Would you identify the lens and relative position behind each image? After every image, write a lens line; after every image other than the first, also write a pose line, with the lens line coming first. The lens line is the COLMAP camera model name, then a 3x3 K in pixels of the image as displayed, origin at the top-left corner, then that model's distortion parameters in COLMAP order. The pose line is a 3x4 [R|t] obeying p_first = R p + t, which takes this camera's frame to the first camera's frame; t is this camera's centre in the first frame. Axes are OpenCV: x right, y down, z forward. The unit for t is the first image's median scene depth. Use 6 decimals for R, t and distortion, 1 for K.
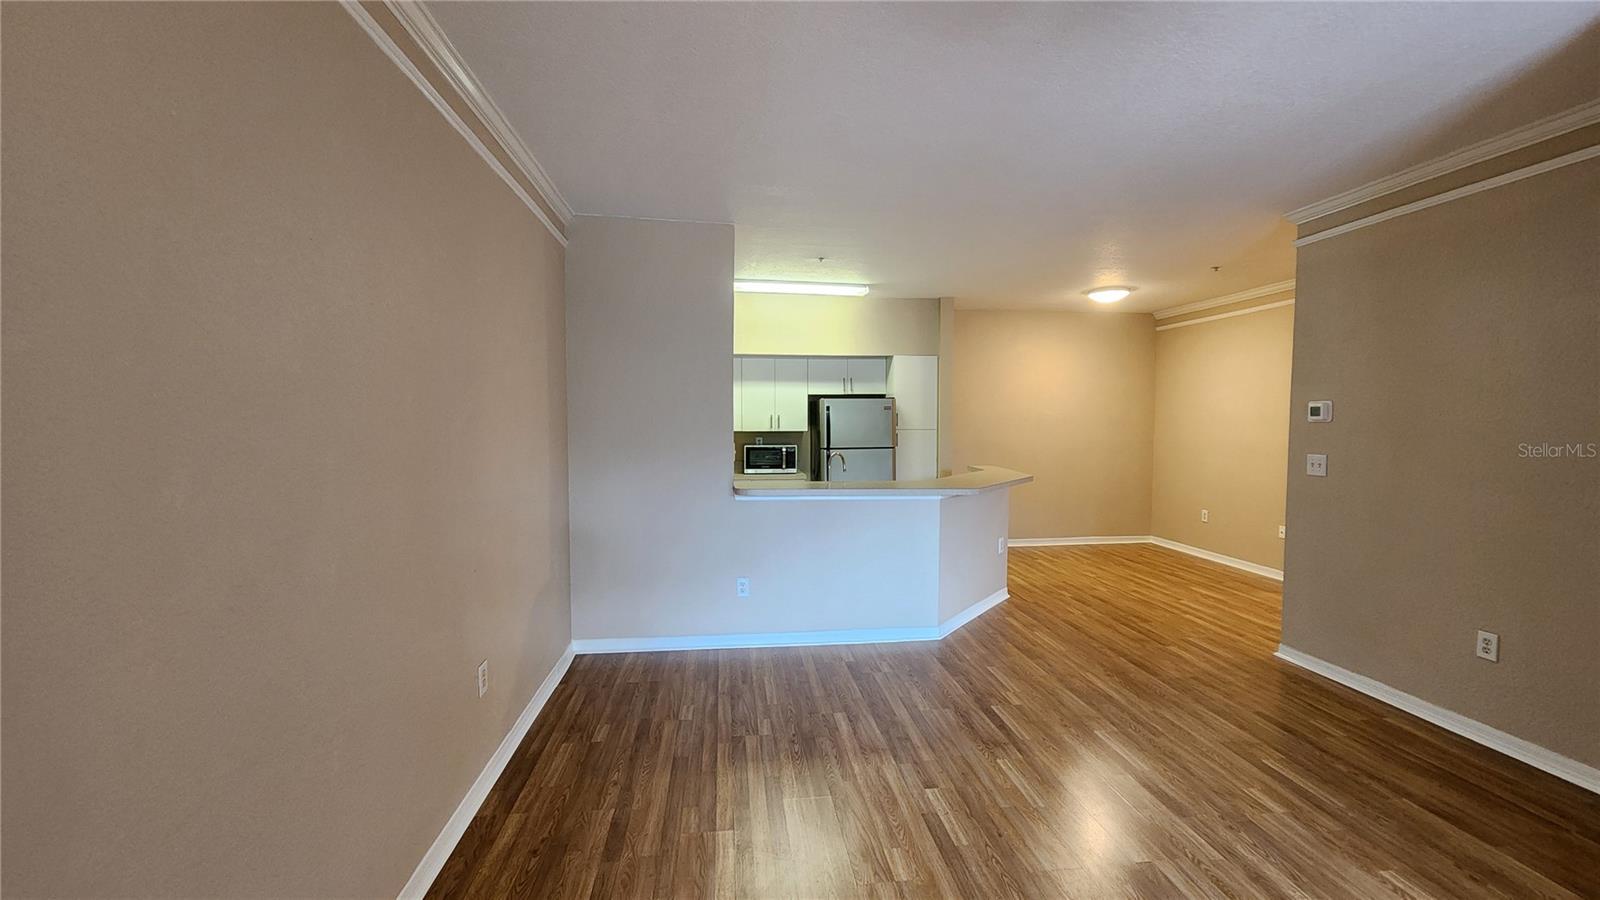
lens RADIAL K [[652.7, 0, 810.2], [0, 652.7, 450.2], [0, 0, 1]] dist [0.001617, -0.001739]
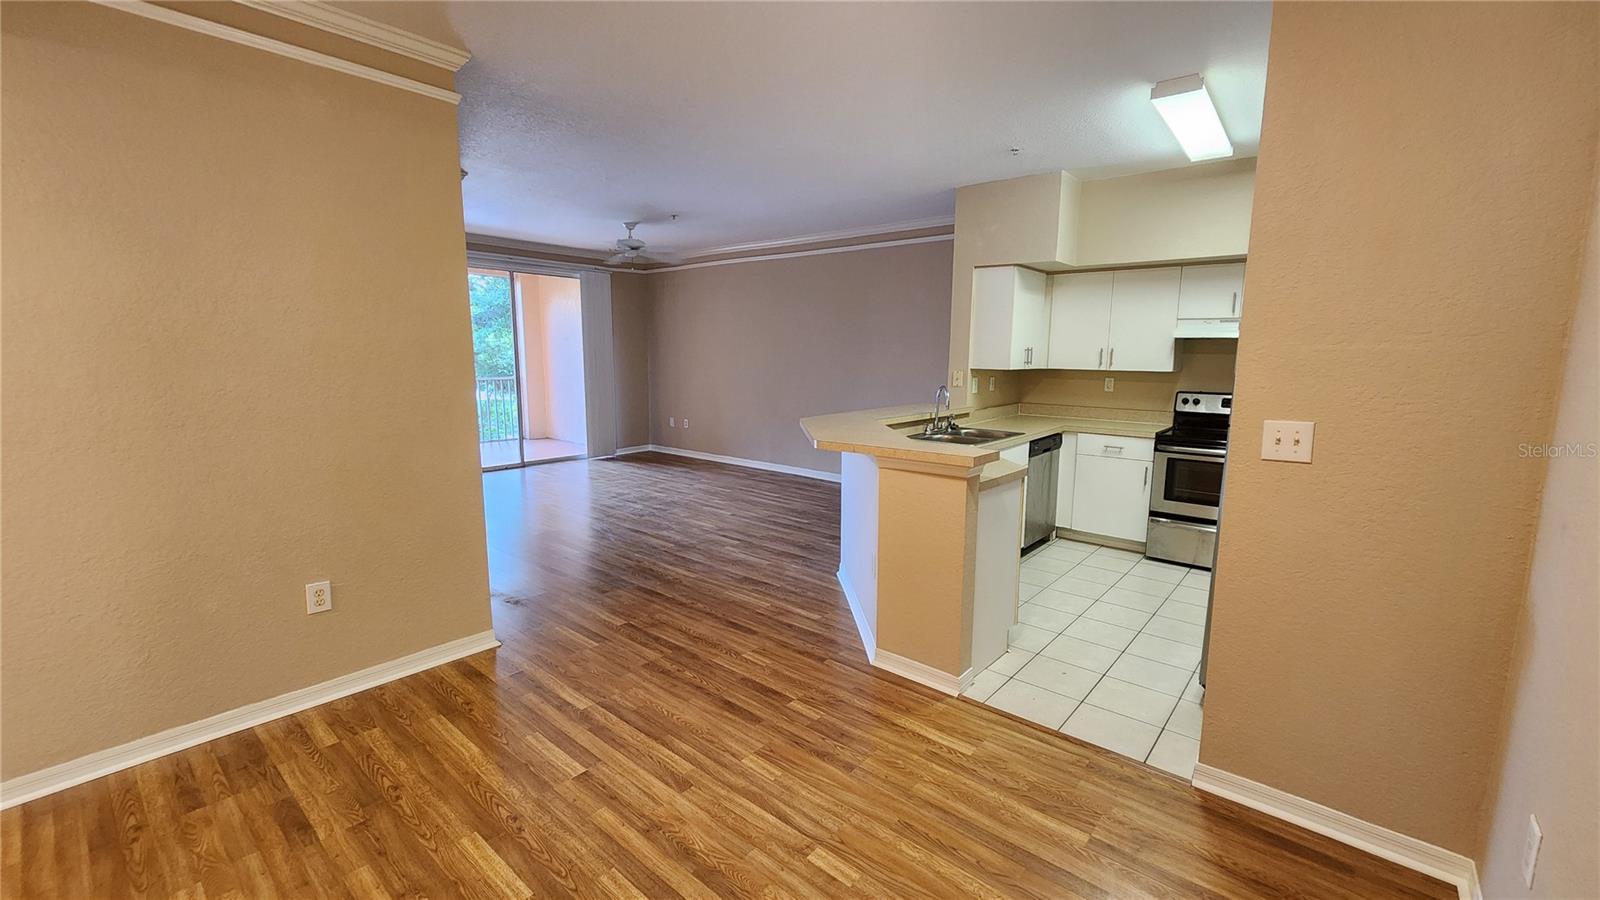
lens RADIAL K [[652.7, 0, 811.4], [0, 652.7, 449.5], [0, 0, 1]] dist [0.001617, -0.001739]
pose [[-0.739220, 0.093084, -0.667000, 0.938289], [-0.045079, 0.981342, 0.186912, -0.084126], [0.671954, 0.168237, -0.721231, 1.784608]]
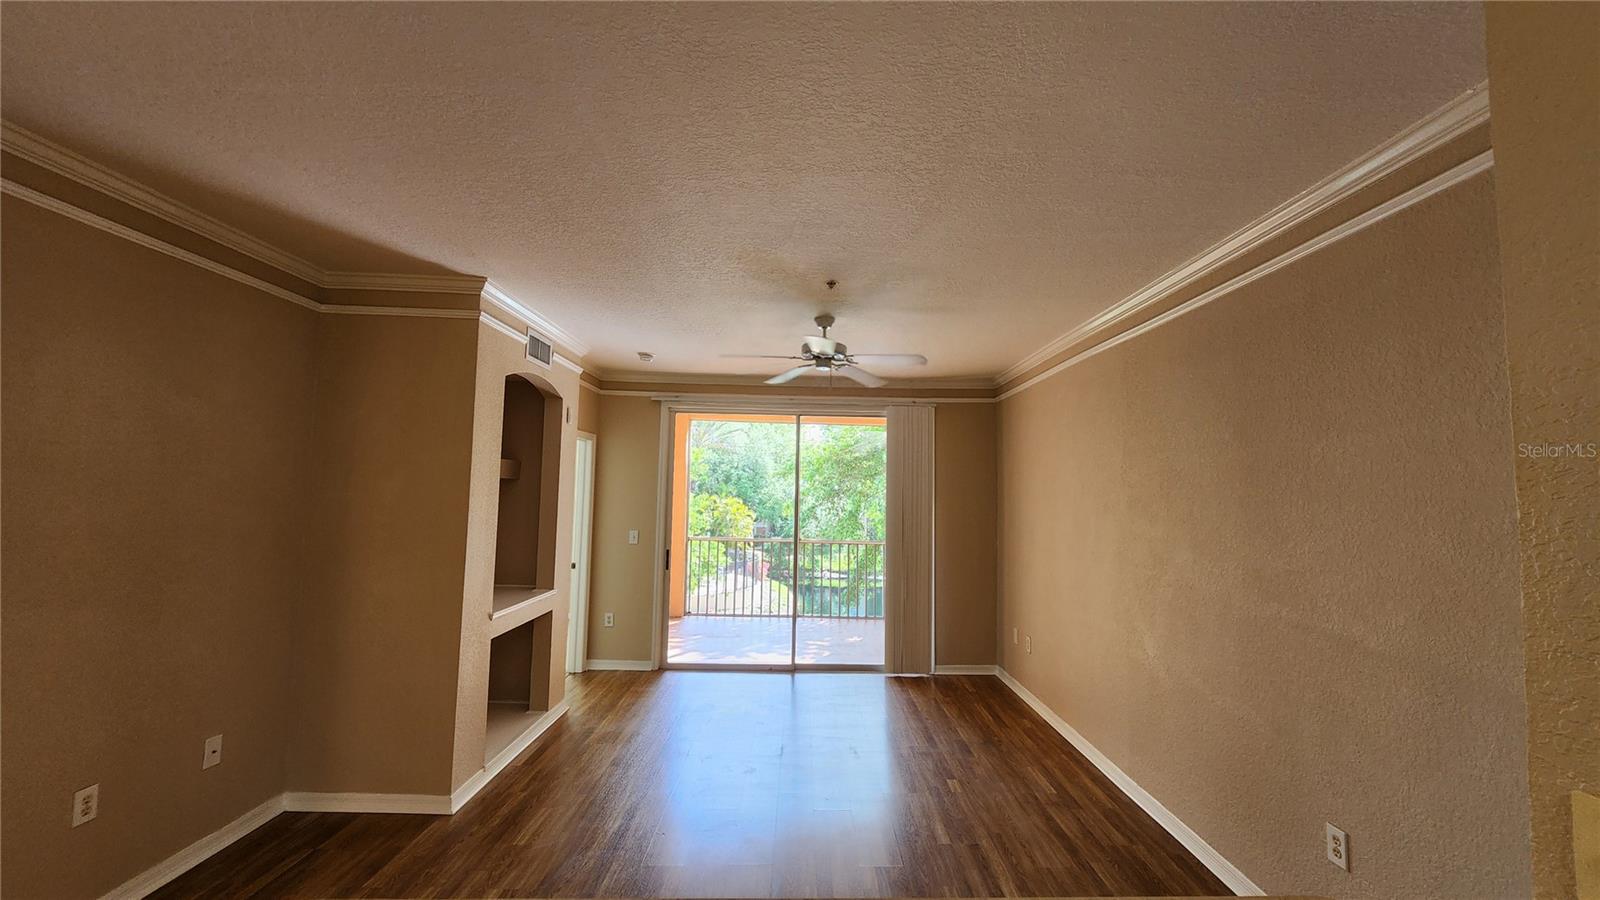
lens RADIAL K [[652.7, 0, 815.2], [0, 652.7, 446.9], [0, 0, 1]] dist [0.001617, -0.001739]
pose [[-0.993461, -0.005787, 0.114024, 0.053687], [-0.008565, 0.999678, -0.023895, -0.088810], [-0.113849, -0.024716, -0.993191, 1.230777]]
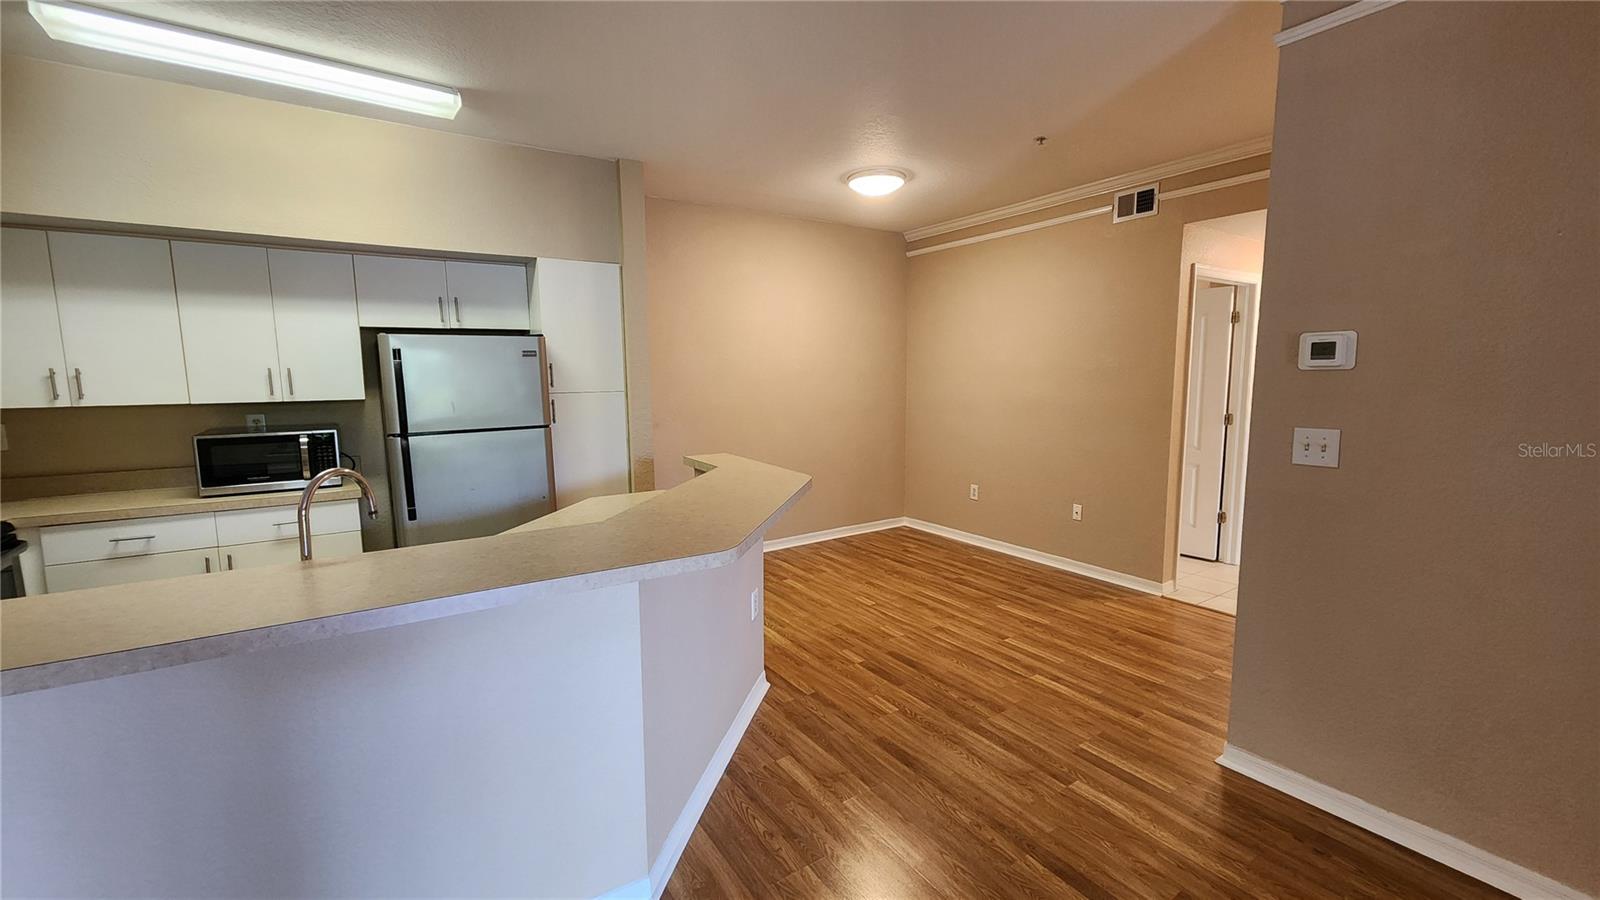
lens RADIAL K [[652.7, 0, 811.5], [0, 652.7, 449.2], [0, 0, 1]] dist [0.001617, -0.001739]
pose [[0.892900, -0.060524, 0.446169, 0.128907], [0.030826, 0.996816, 0.073530, -0.028323], [-0.449199, -0.051901, 0.891923, 0.646984]]
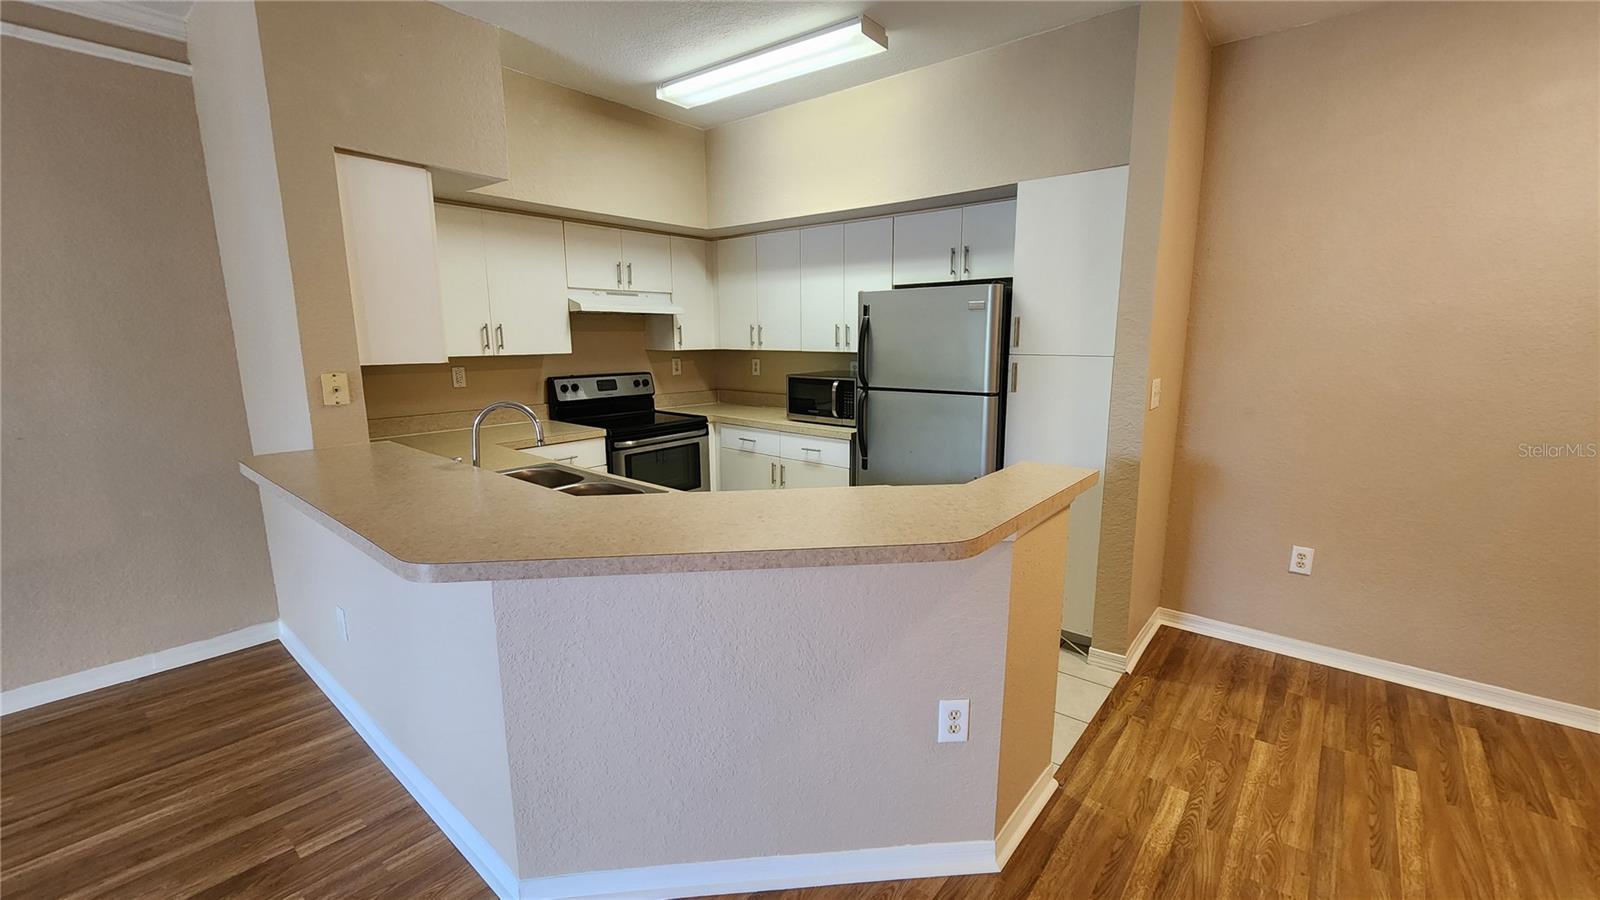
lens RADIAL K [[652.7, 0, 814.6], [0, 652.7, 447.3], [0, 0, 1]] dist [0.001617, -0.001739]
pose [[0.681883, 0.128443, -0.720096, 0.602038], [-0.037402, 0.989297, 0.141044, -0.043019], [0.730504, -0.069242, 0.679389, 0.956774]]
